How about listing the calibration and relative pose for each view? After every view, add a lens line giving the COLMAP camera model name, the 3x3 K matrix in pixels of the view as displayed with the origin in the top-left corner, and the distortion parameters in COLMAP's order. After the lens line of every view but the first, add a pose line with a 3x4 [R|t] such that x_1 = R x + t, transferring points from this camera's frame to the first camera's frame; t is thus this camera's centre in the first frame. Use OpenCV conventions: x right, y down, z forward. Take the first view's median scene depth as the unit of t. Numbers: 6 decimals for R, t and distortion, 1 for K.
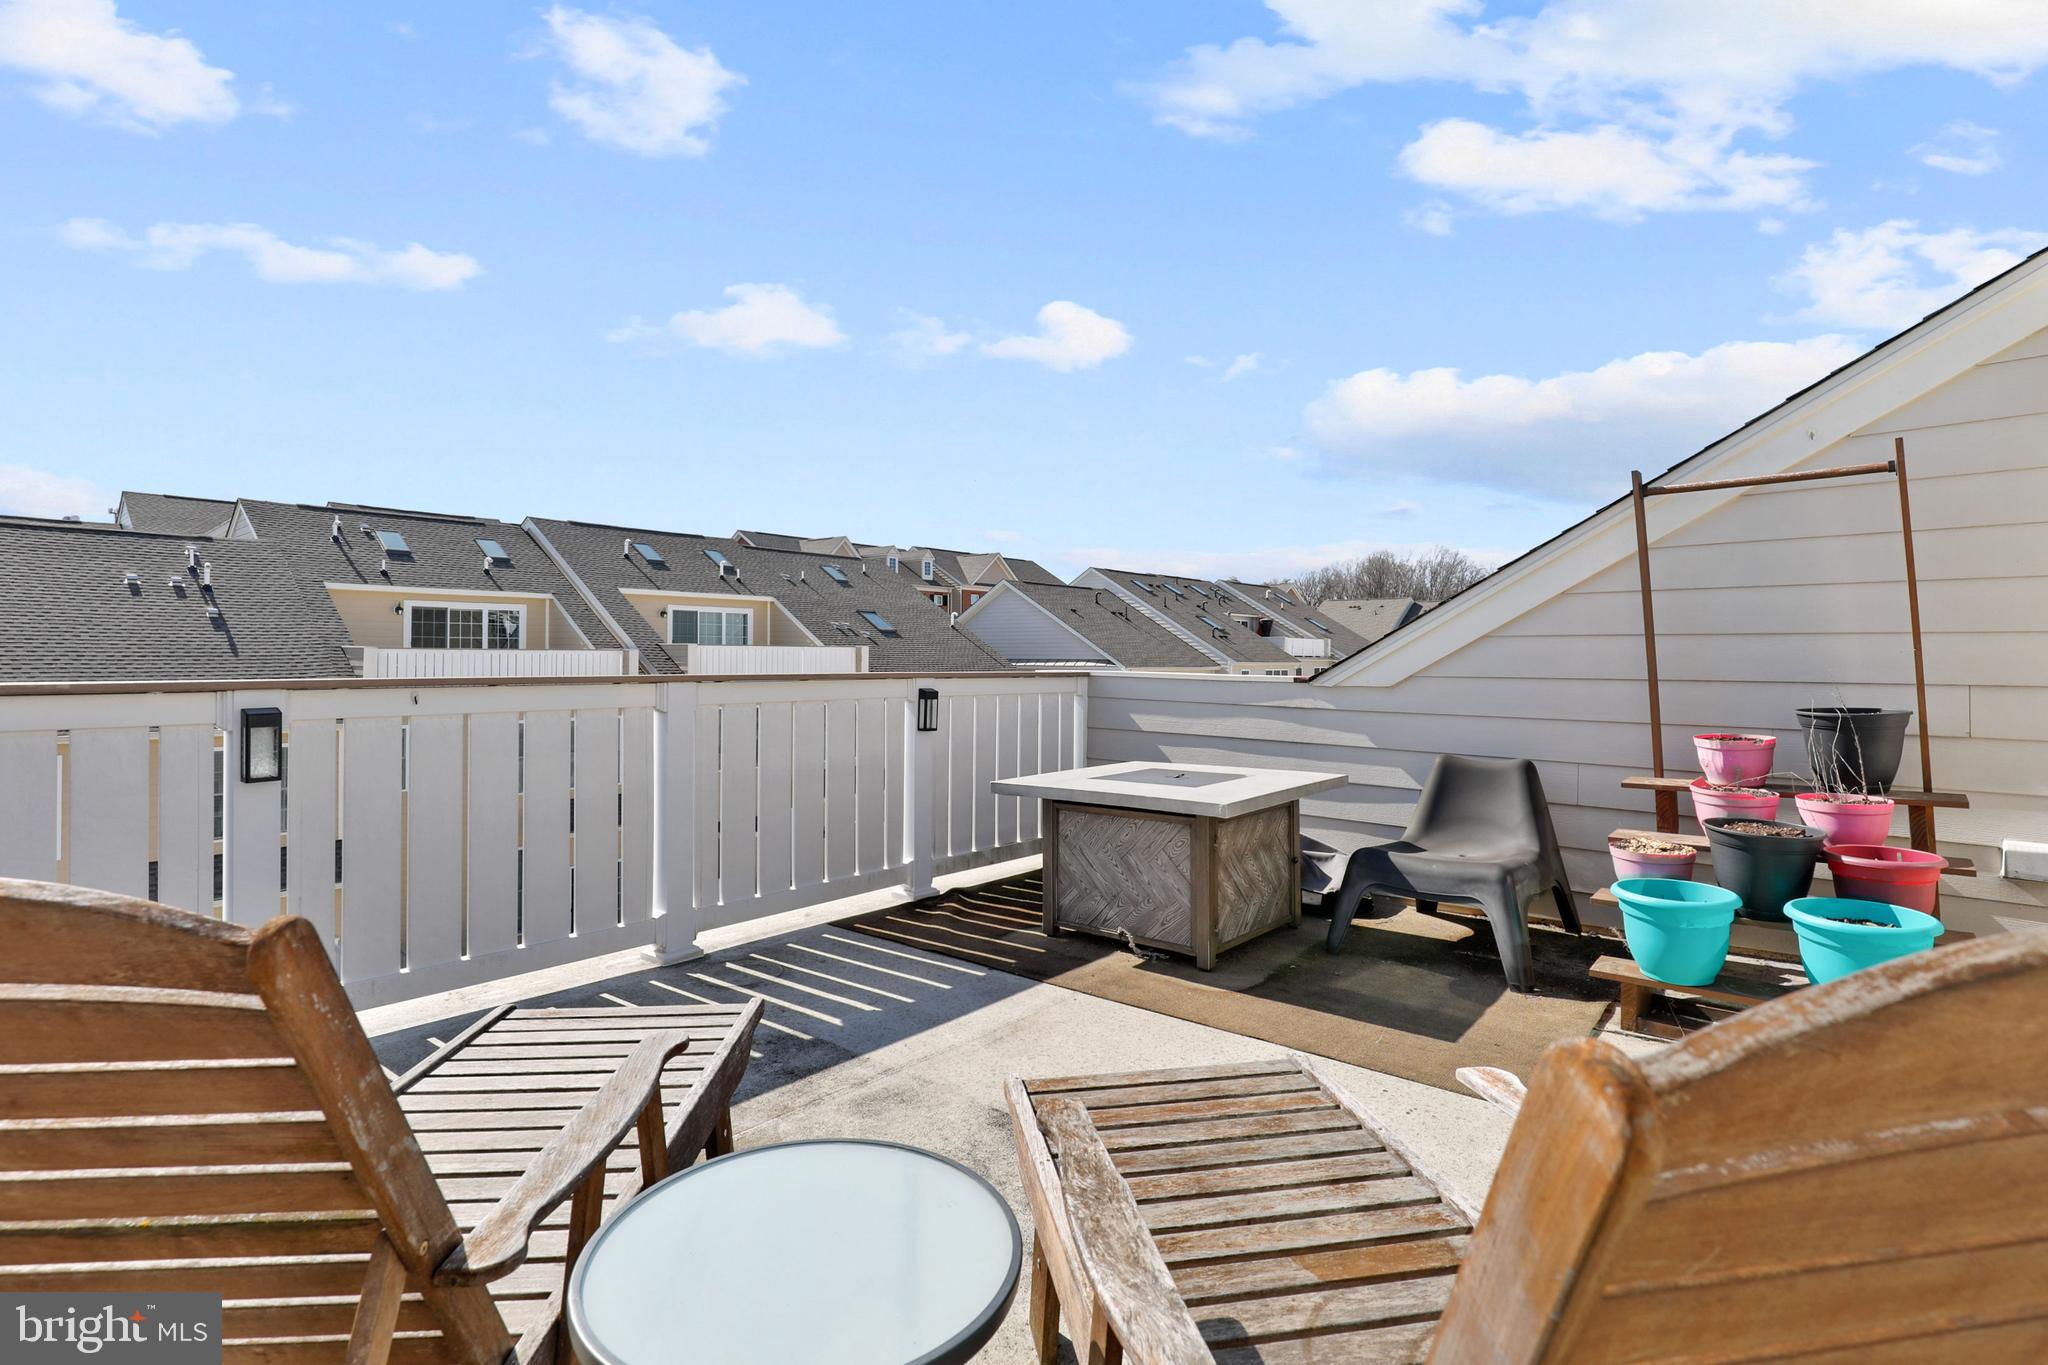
lens RADIAL K [[948.9, 0, 1023.8], [0, 948.9, 653.3], [0, 0, 1]] dist [-0.000988, -0.000003]
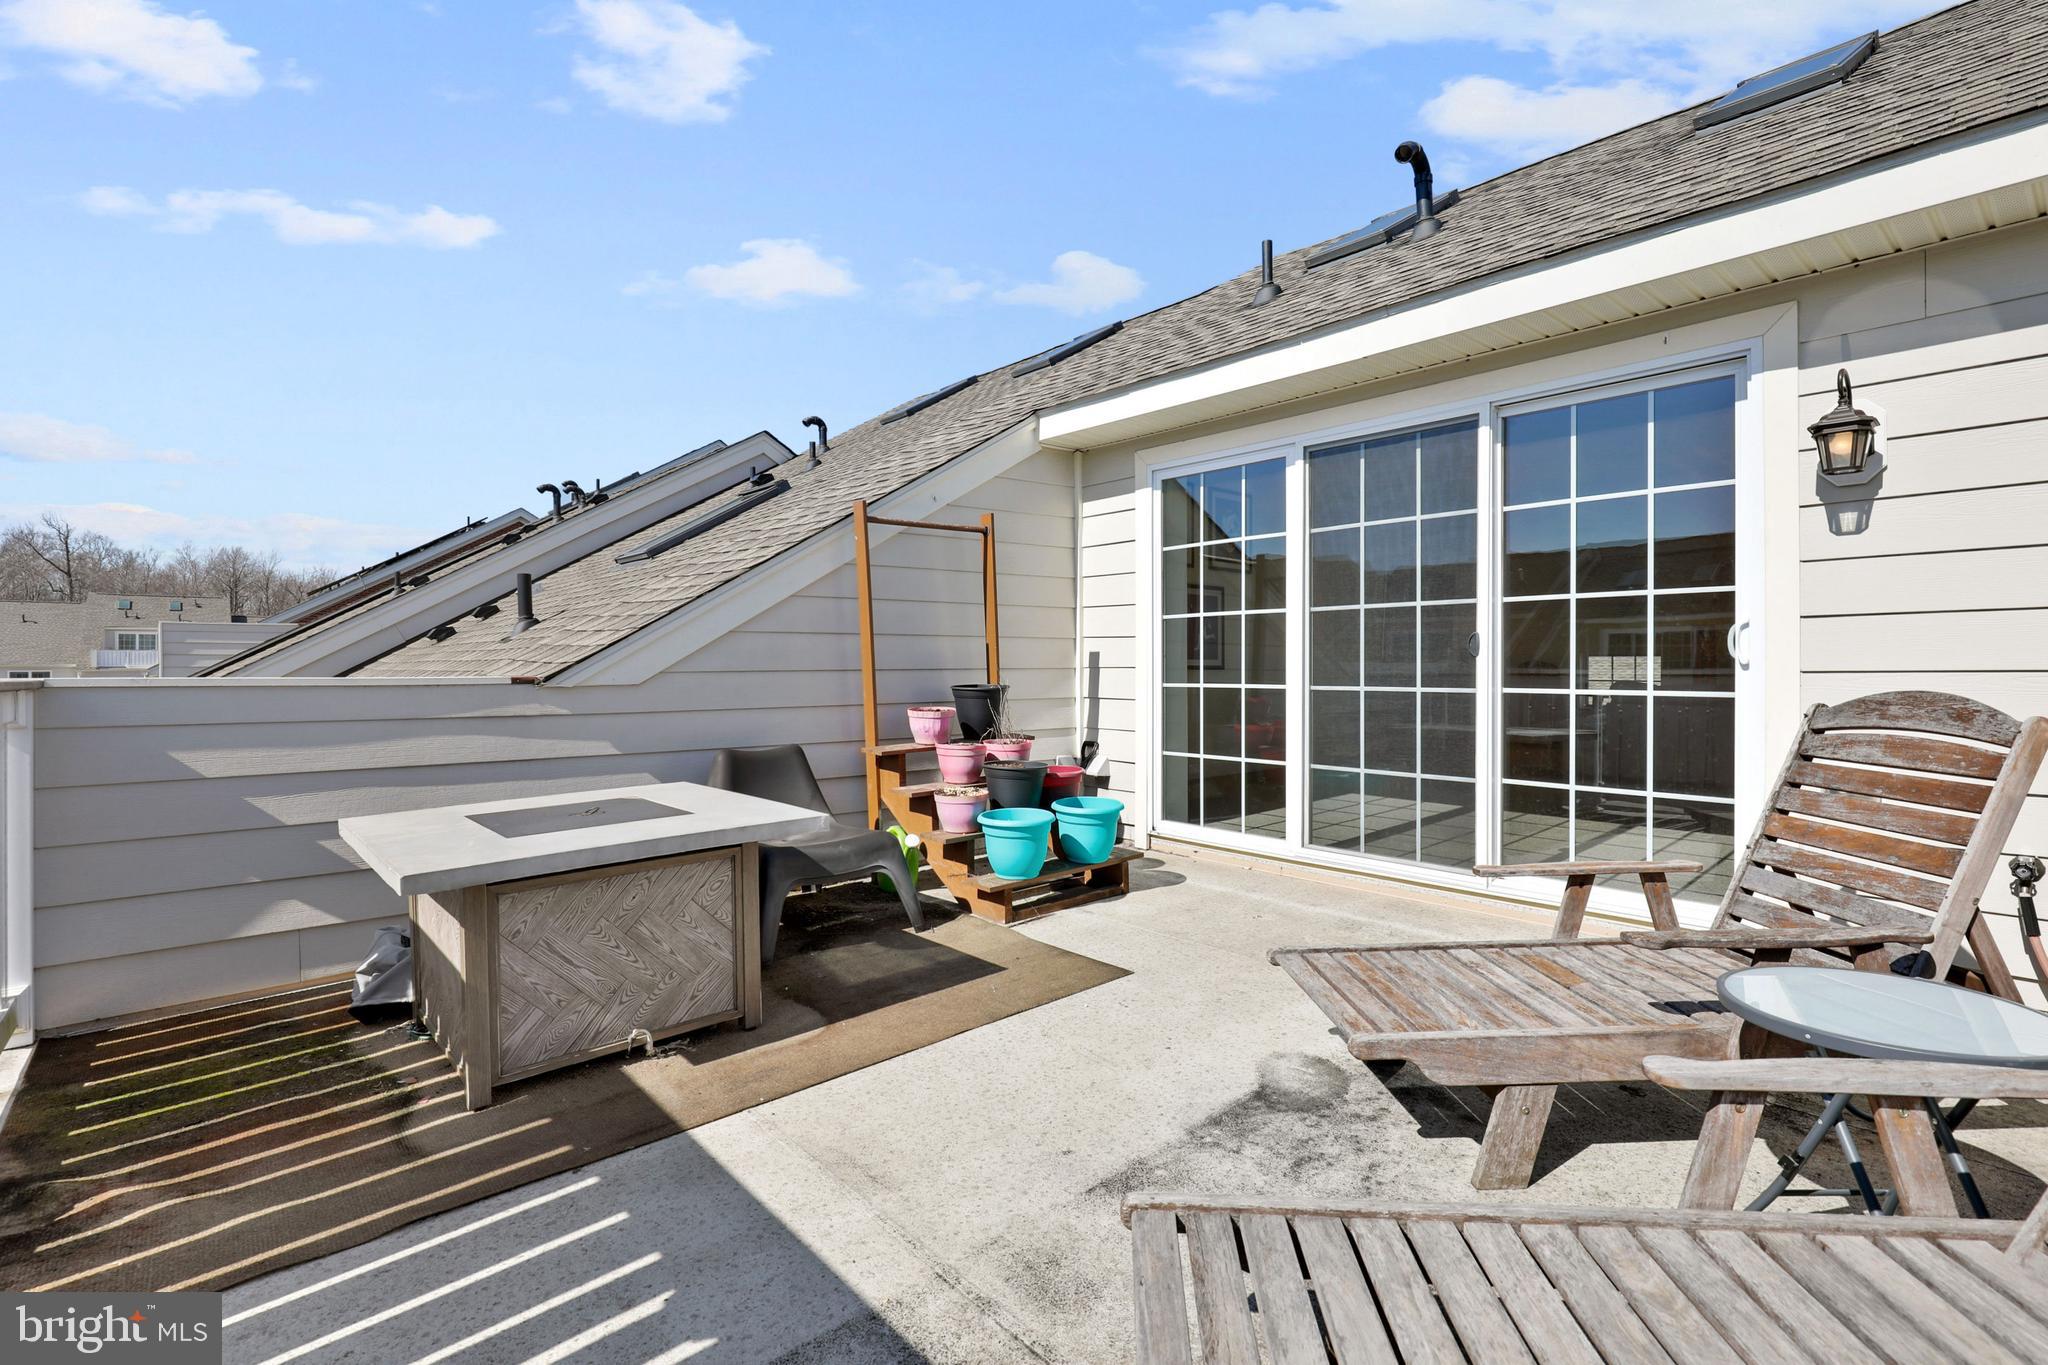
lens RADIAL K [[952.6, 0, 1023.6], [0, 952.6, 658.6], [0, 0, 1]] dist [0.001020, 0.000123]
pose [[0.143533, -0.002478, 0.989642, -0.579001], [-0.000121, 0.999997, 0.002522, 0.010621], [-0.989645, -0.000482, 0.143533, 0.632111]]
